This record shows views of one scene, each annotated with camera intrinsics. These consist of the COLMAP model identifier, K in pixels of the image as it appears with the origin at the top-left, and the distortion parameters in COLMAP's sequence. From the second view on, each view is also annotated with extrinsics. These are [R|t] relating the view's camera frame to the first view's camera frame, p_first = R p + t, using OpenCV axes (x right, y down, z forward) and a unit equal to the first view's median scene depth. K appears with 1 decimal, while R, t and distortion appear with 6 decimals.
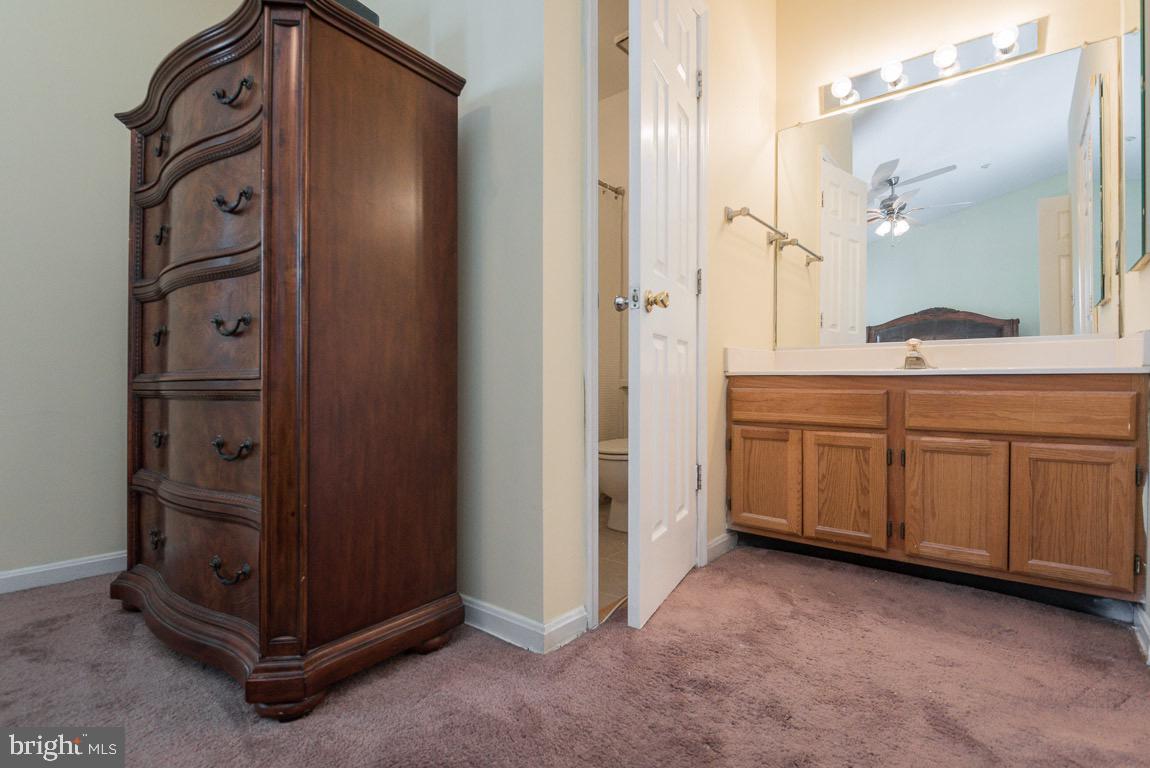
lens RADIAL K [[550.6, 0, 576.2], [0, 550.6, 379.0], [0, 0, 1]] dist [0.008859, -0.004773]
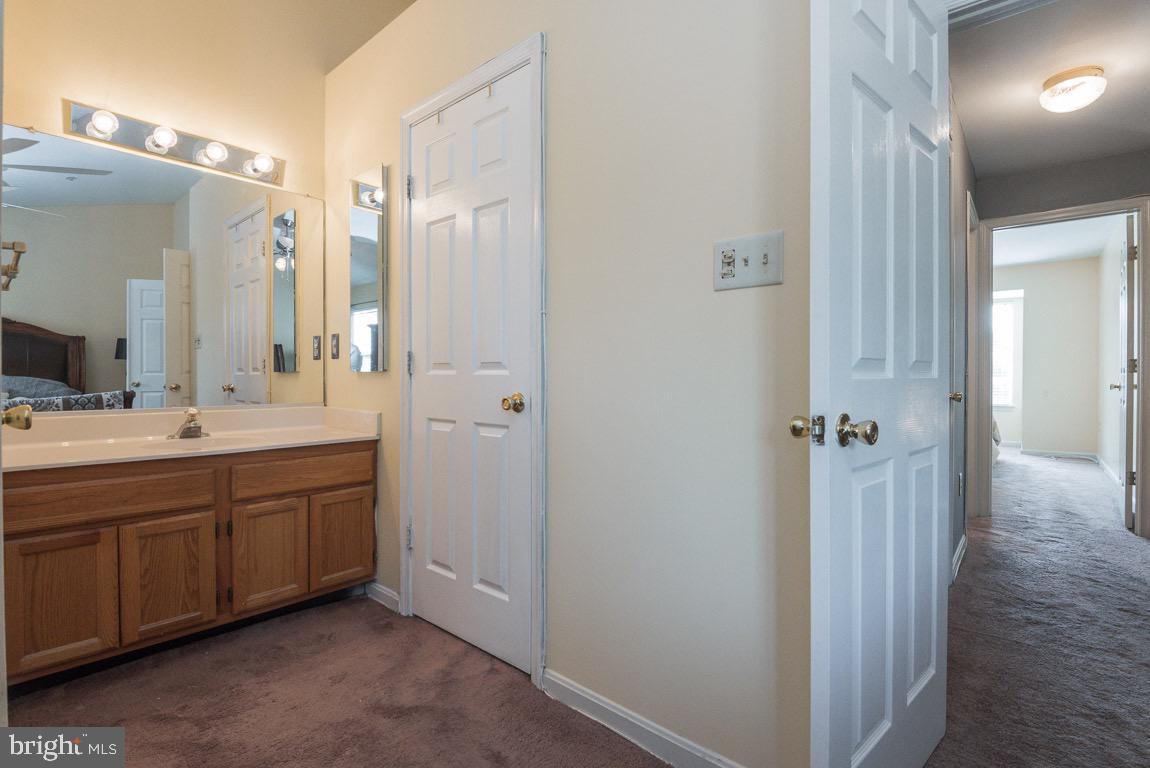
lens RADIAL K [[530.0, 0, 581.8], [0, 530.0, 382.4], [0, 0, 1]] dist [0.004239, -0.011174]
pose [[0.042576, -0.006740, 0.999071, -0.427665], [-0.009872, 0.999926, 0.007167, -0.161470], [-0.999044, -0.010168, 0.042506, 0.262988]]
